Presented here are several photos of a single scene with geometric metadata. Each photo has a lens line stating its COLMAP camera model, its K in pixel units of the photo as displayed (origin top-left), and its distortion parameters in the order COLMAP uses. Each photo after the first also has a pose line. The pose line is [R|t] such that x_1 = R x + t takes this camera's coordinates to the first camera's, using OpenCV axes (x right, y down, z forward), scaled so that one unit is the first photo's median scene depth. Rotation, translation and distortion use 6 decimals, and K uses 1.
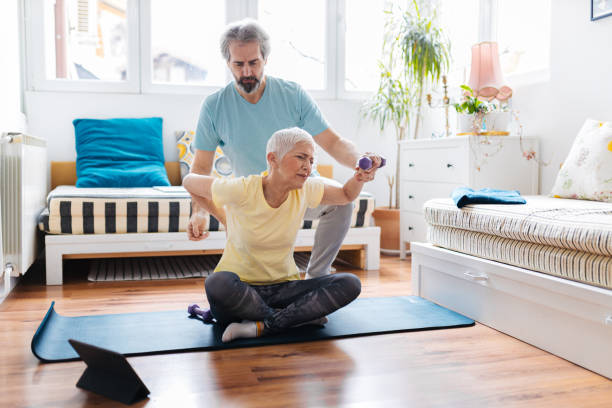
lens RADIAL K [[606.1, 0, 289.3], [0, 606.1, 215.5], [0, 0, 1]] dist [-0.007243, 0.002486]
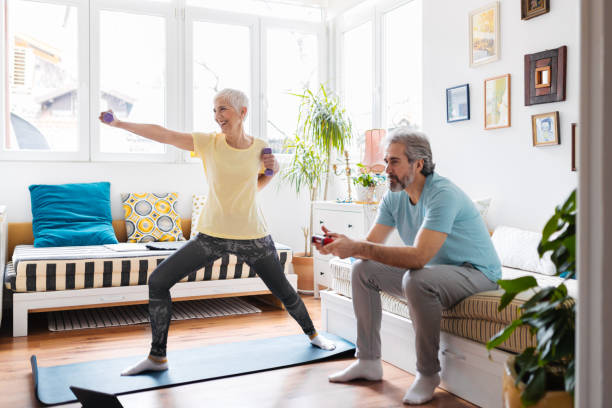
lens RADIAL K [[599.3, 0, 319.3], [0, 599.3, 195.0], [0, 0, 1]] dist [-0.009805, 0.003929]
pose [[0.983980, -0.005654, 0.178189, -0.021471], [0.017963, 0.997555, -0.067540, -0.057624], [-0.177372, 0.069659, 0.981676, -0.210123]]
